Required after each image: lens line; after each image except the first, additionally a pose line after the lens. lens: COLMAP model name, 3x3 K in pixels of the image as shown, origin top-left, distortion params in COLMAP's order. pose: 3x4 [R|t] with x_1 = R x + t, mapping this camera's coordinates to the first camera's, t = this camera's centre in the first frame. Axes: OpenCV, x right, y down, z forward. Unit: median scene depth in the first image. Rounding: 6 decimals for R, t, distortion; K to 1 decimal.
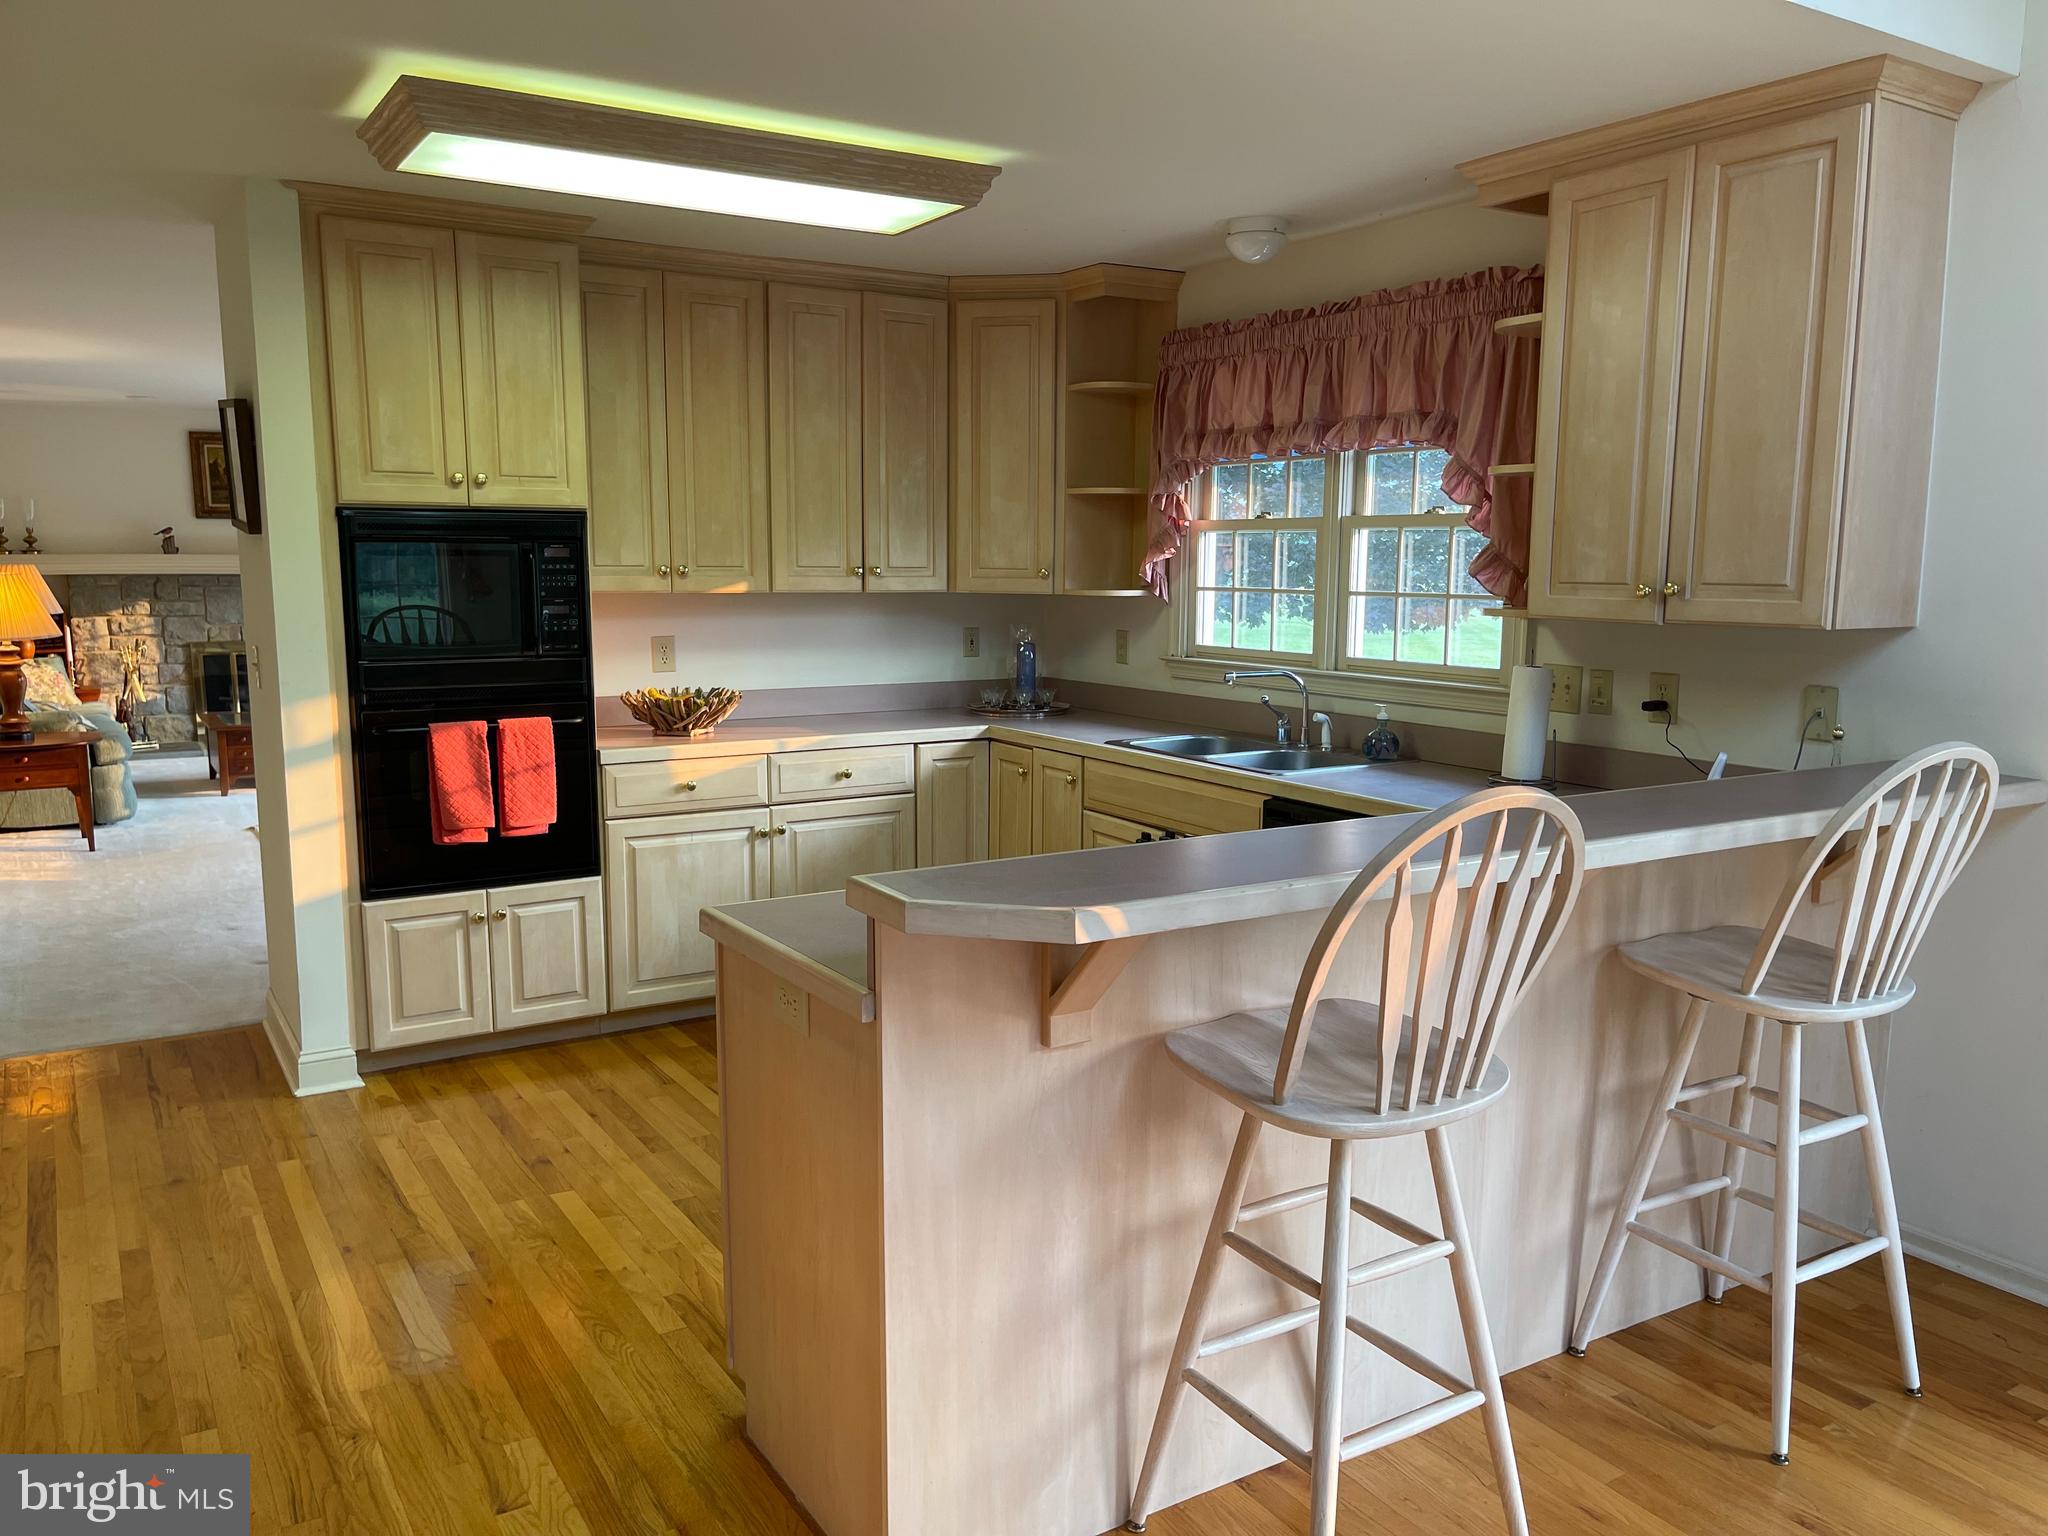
lens RADIAL K [[1541.3, 0, 1031.9], [0, 1541.3, 798.1], [0, 0, 1]] dist [0.085054, -0.107473]
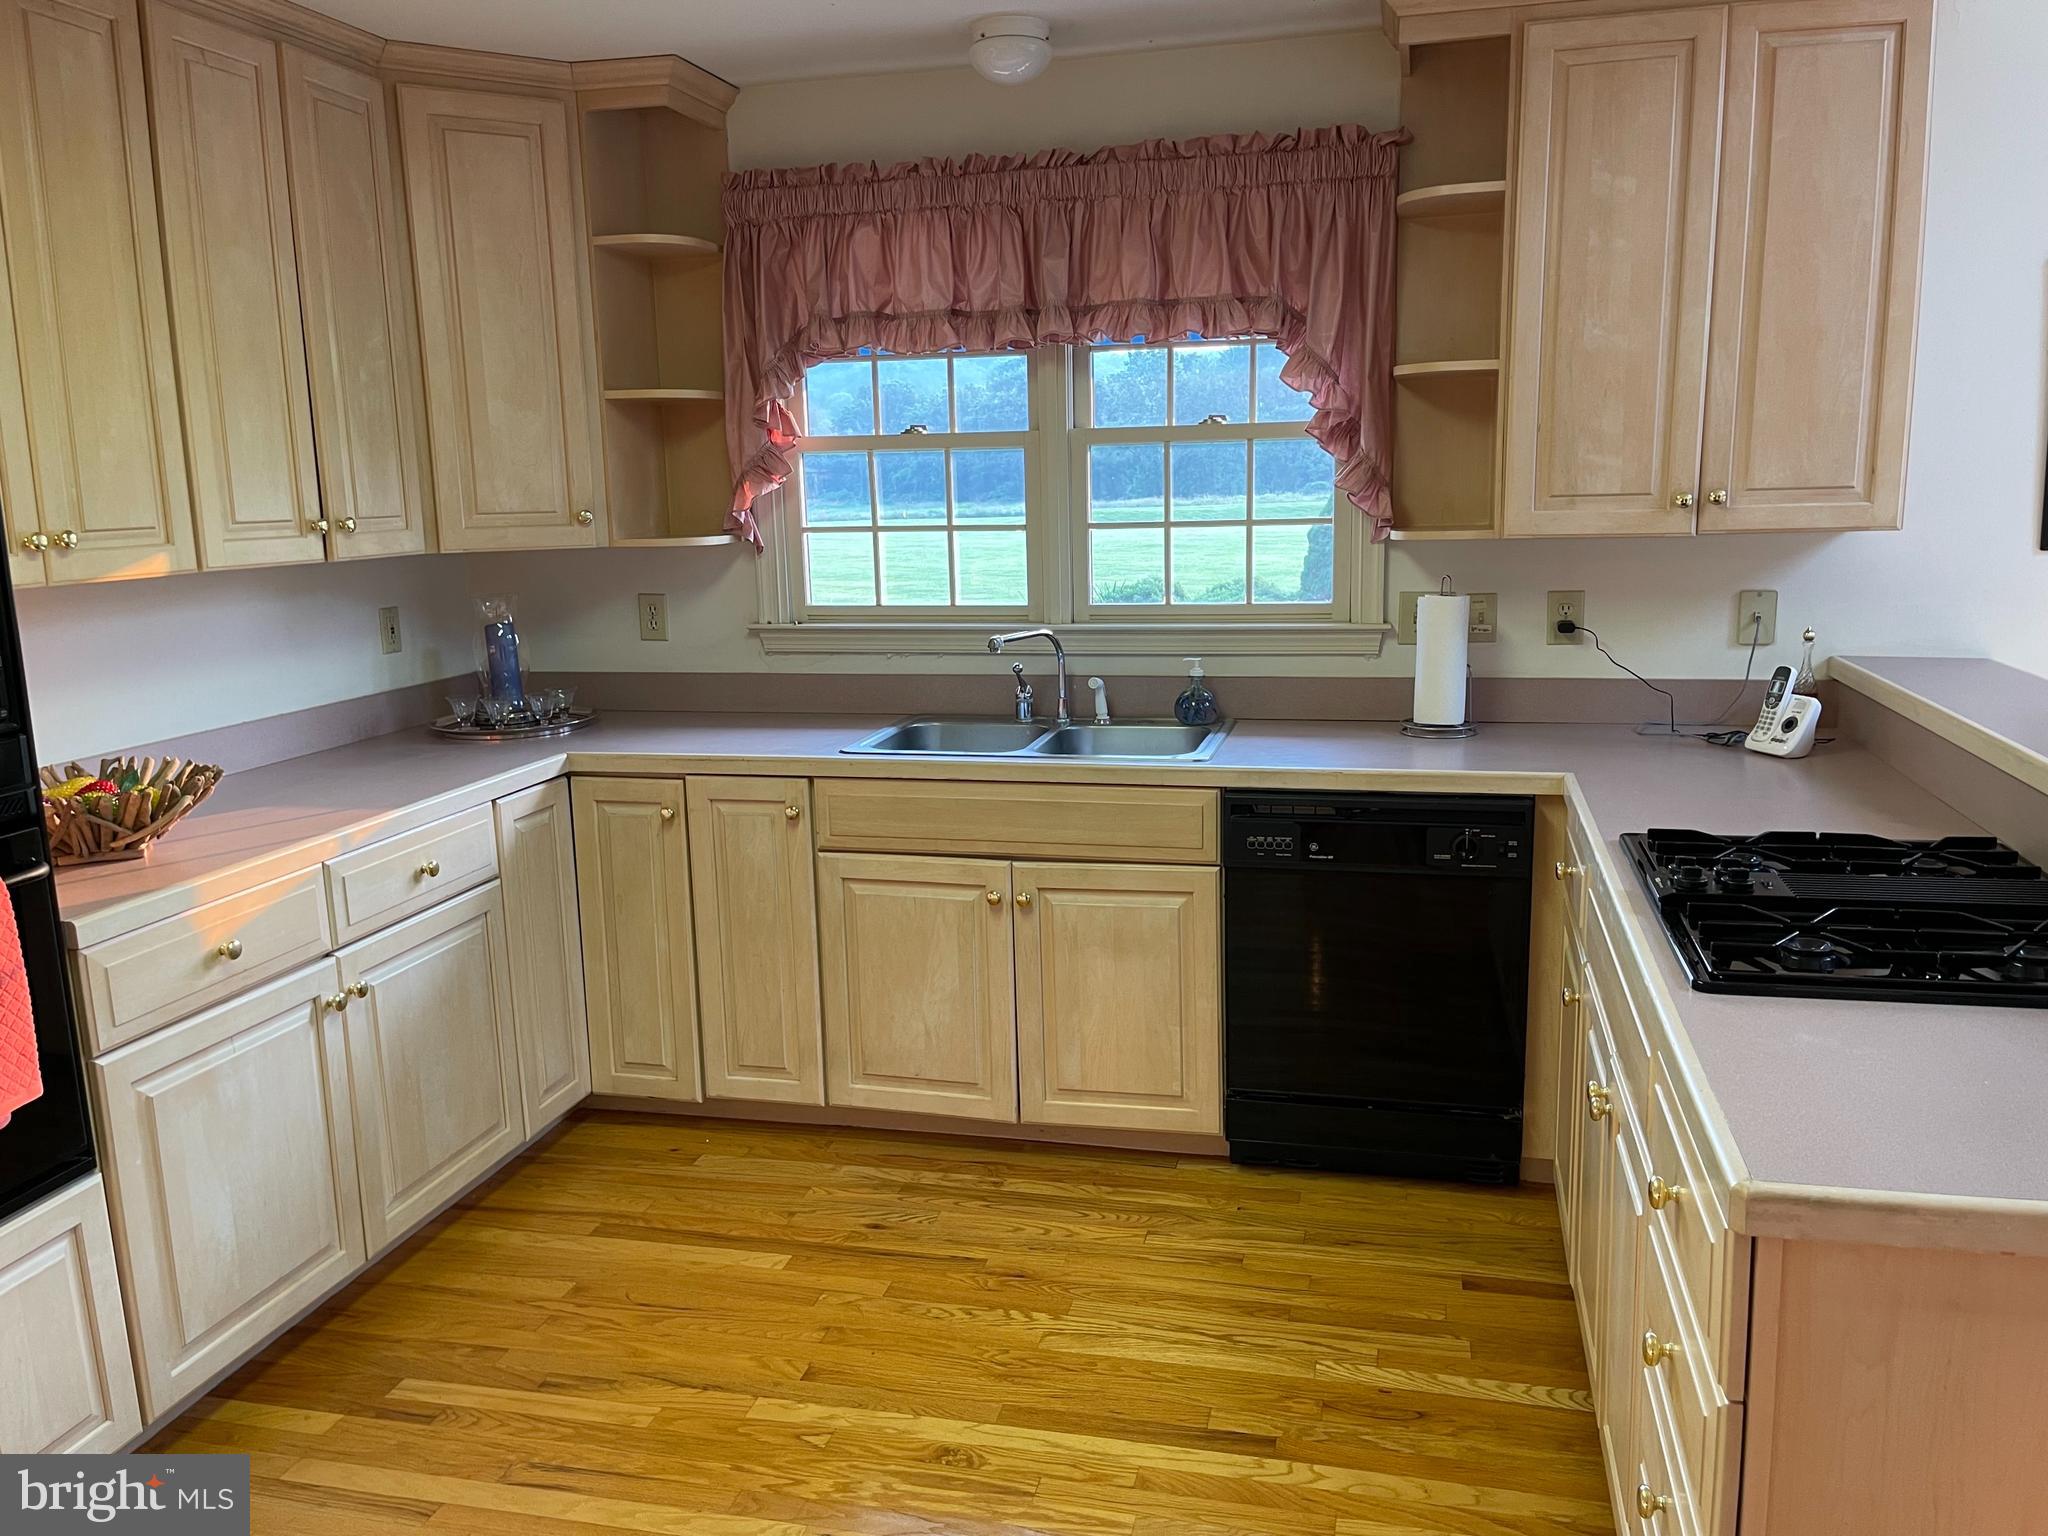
lens RADIAL K [[1546.6, 0, 1032.2], [0, 1546.6, 779.3], [0, 0, 1]] dist [0.097719, -0.133705]
pose [[0.717149, -0.157059, 0.678992, -0.362512], [0.137243, 0.987024, 0.083355, -0.068987], [-0.683273, 0.033409, 0.729399, 0.409652]]
